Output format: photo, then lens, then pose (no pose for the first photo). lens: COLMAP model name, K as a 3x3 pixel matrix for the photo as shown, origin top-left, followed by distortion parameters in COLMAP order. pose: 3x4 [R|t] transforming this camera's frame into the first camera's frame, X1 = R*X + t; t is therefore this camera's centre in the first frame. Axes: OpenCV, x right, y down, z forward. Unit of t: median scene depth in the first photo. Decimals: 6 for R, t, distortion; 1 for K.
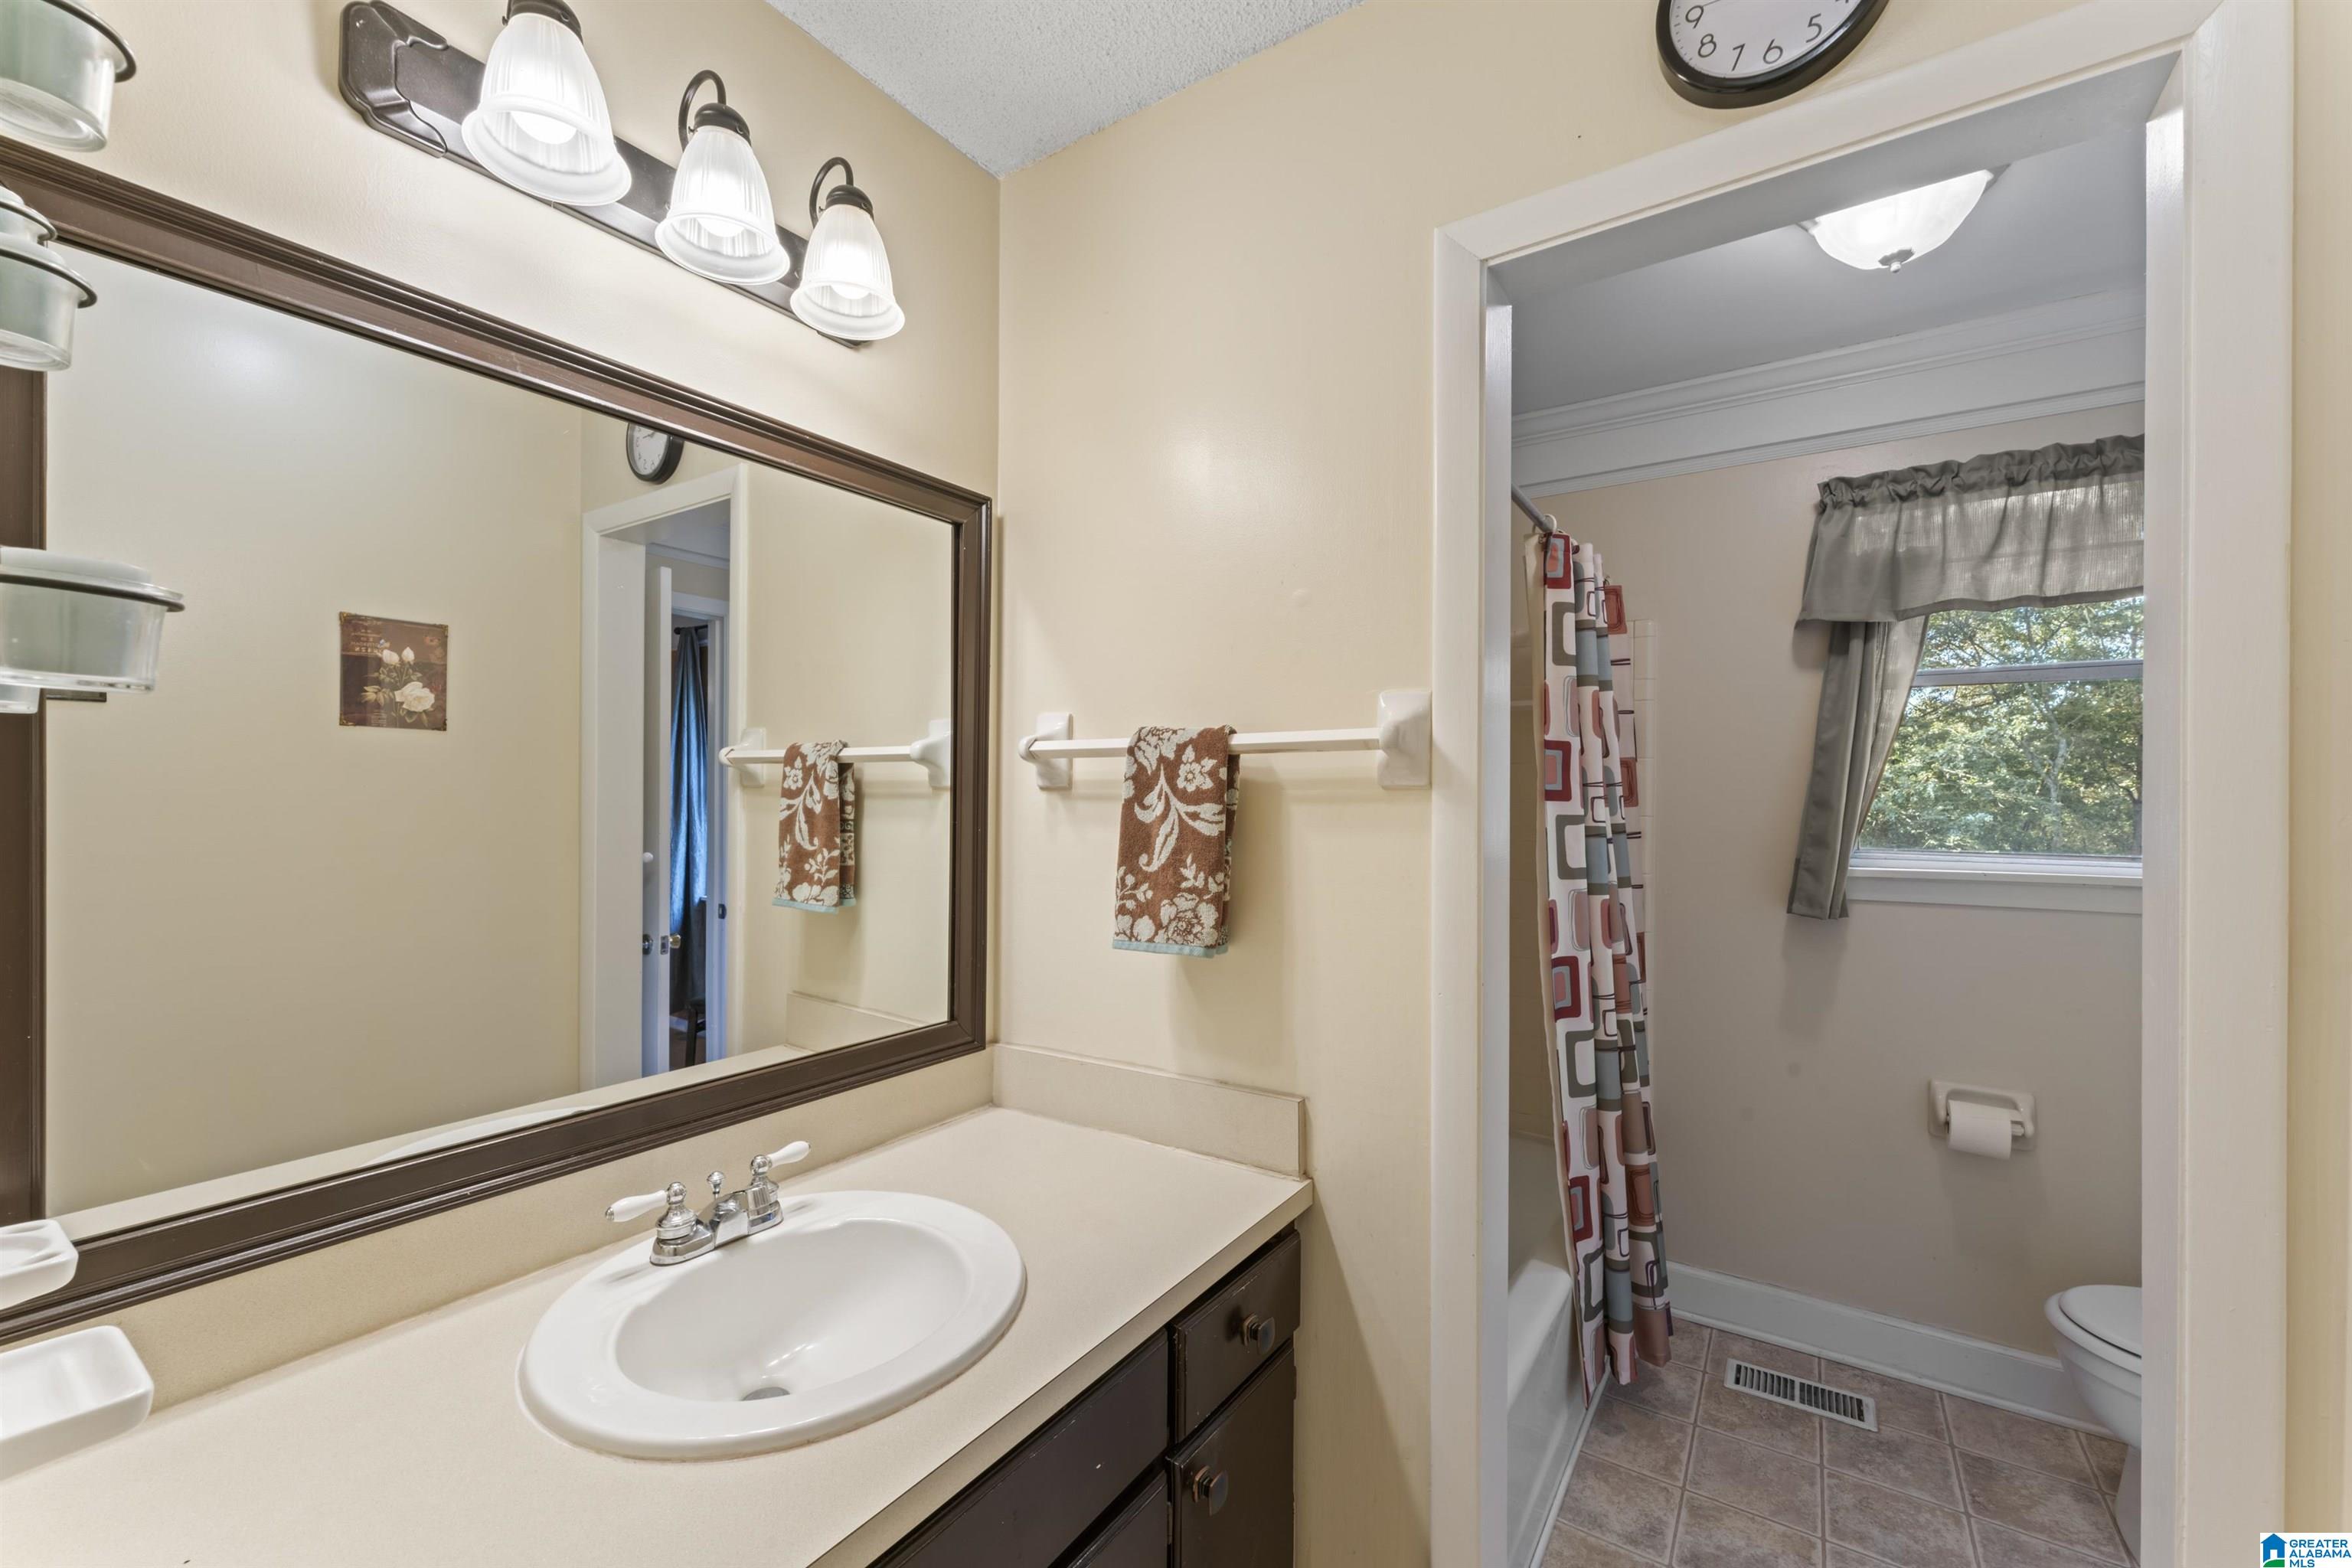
lens RADIAL K [[938.3, 0, 1172.9], [0, 938.3, 798.4], [0, 0, 1]] dist [0.000835, 0.000289]
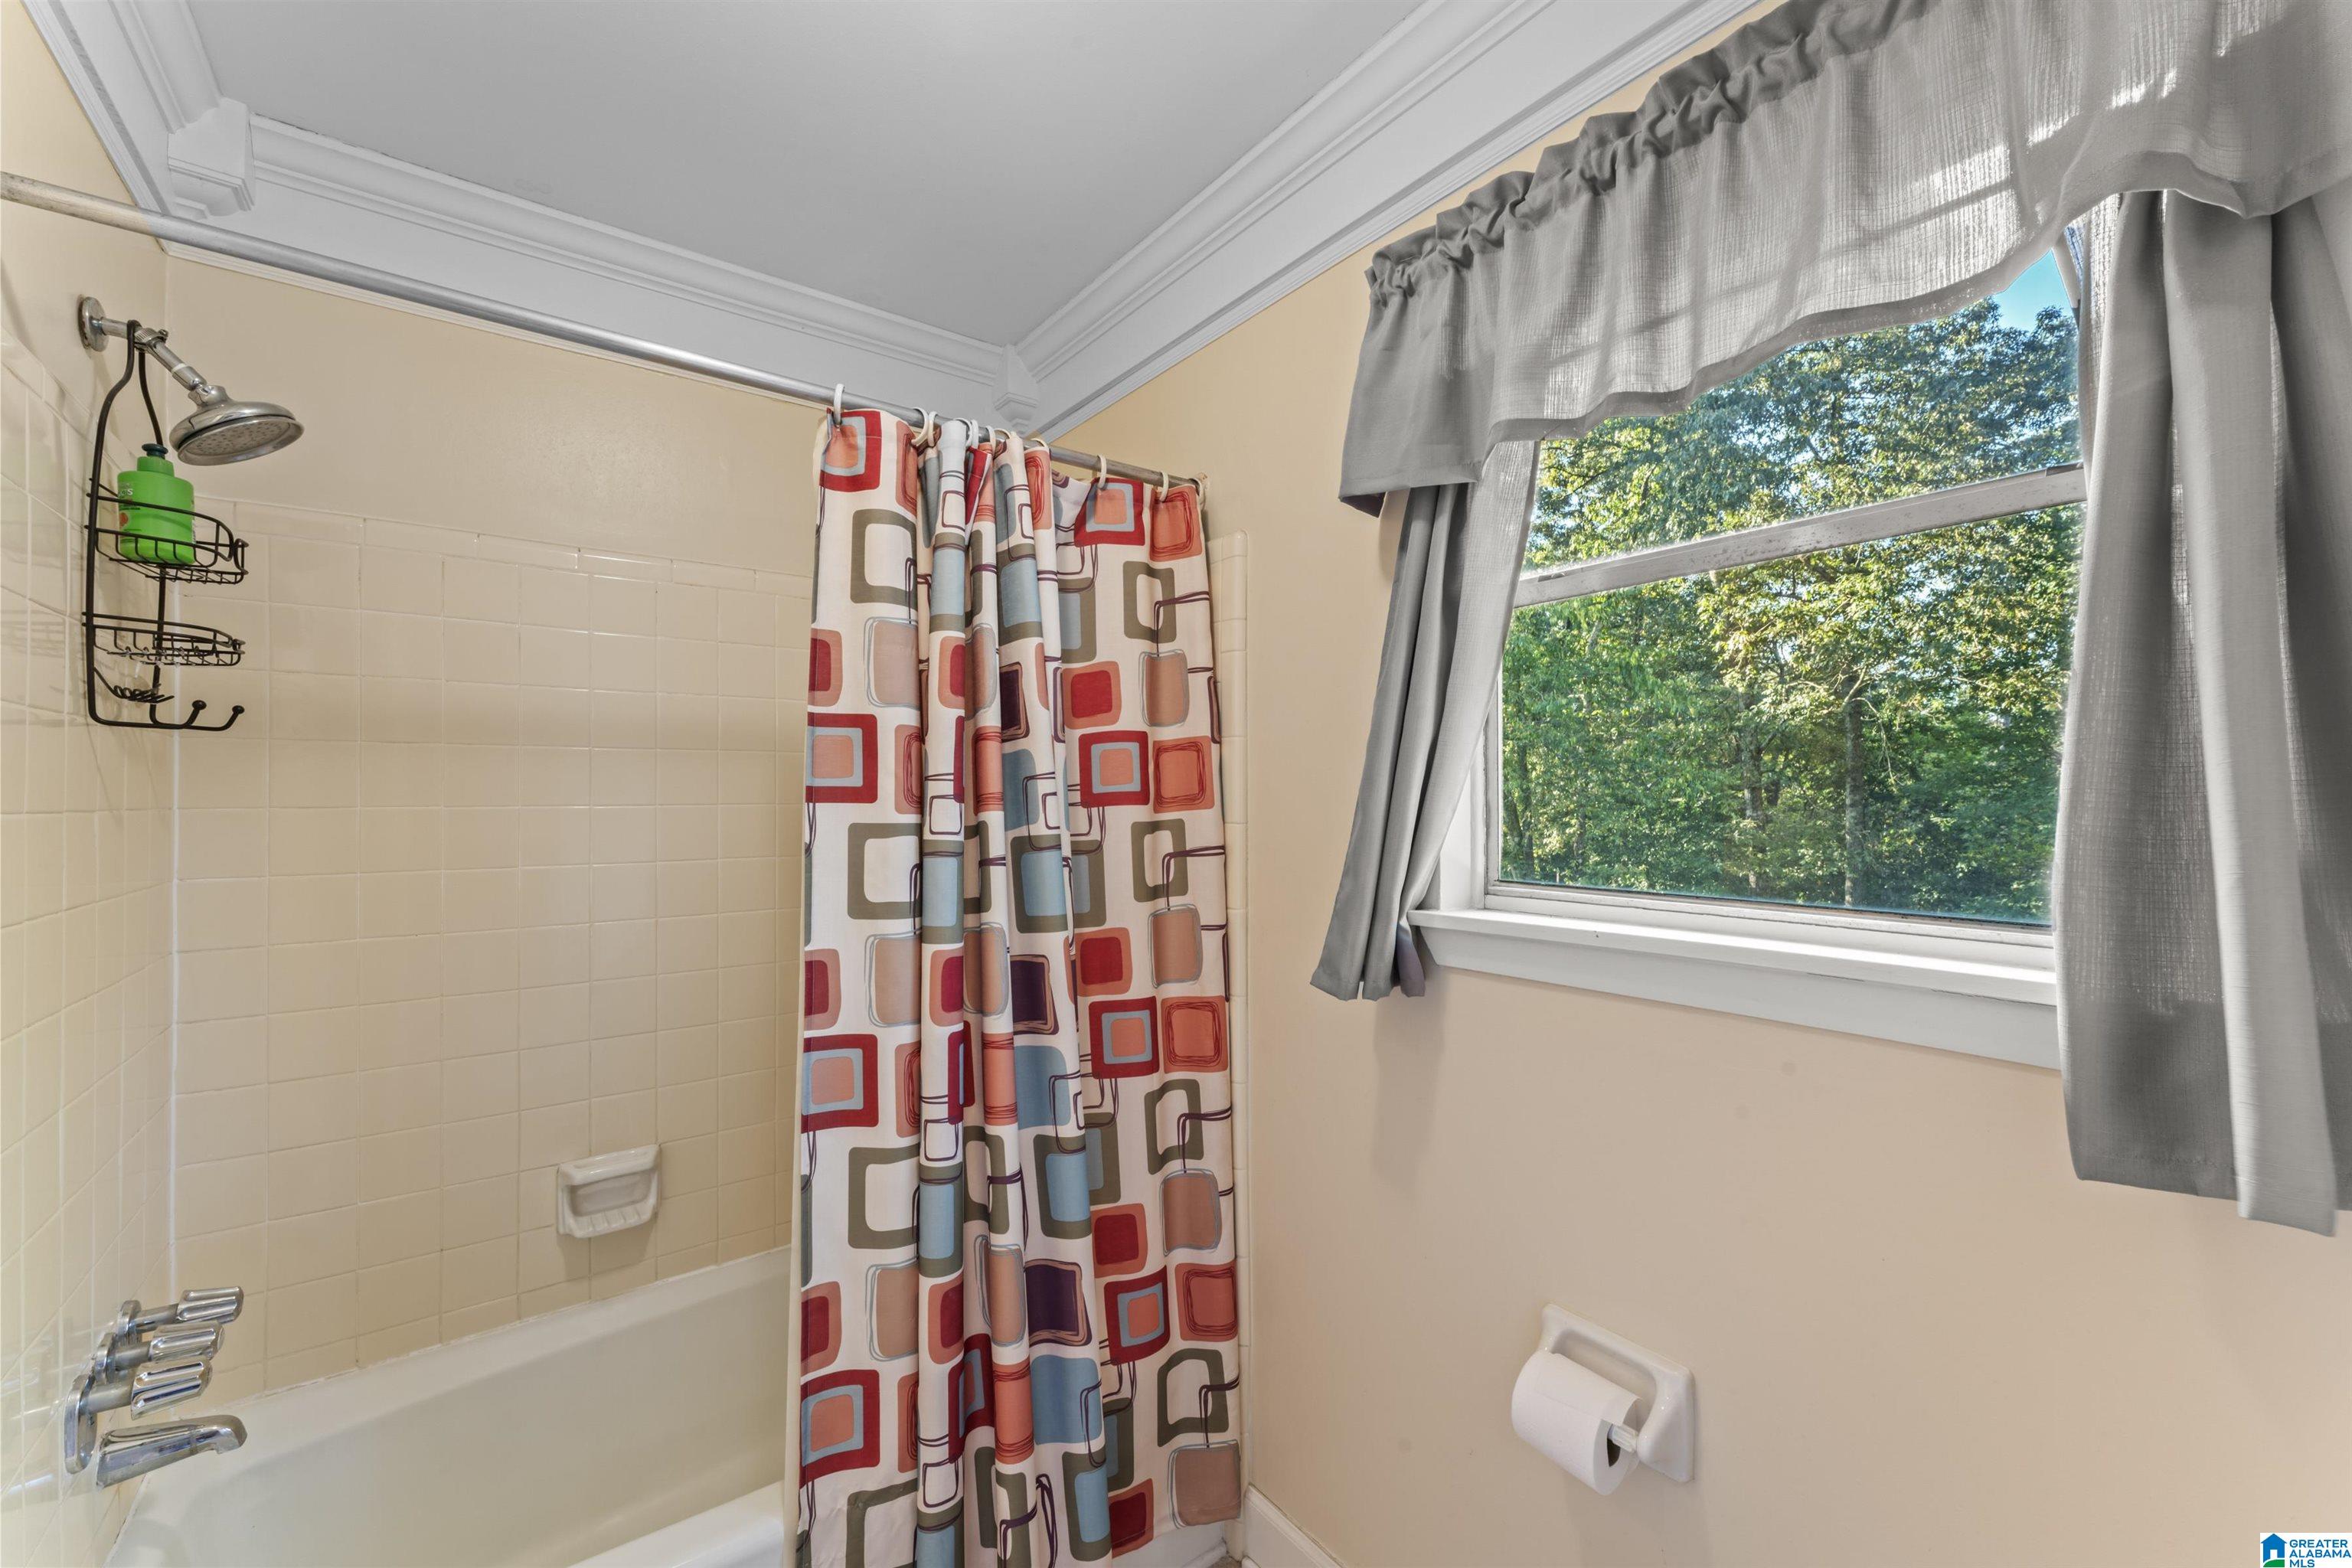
lens RADIAL K [[934.0, 0, 1165.9], [0, 934.0, 788.3], [0, 0, 1]] dist [0.001479, -0.000141]
pose [[0.942971, -0.008363, -0.332771, 0.837325], [0.005788, 0.999945, -0.008729, -0.000507], [0.332826, 0.006305, 0.942967, 0.435473]]
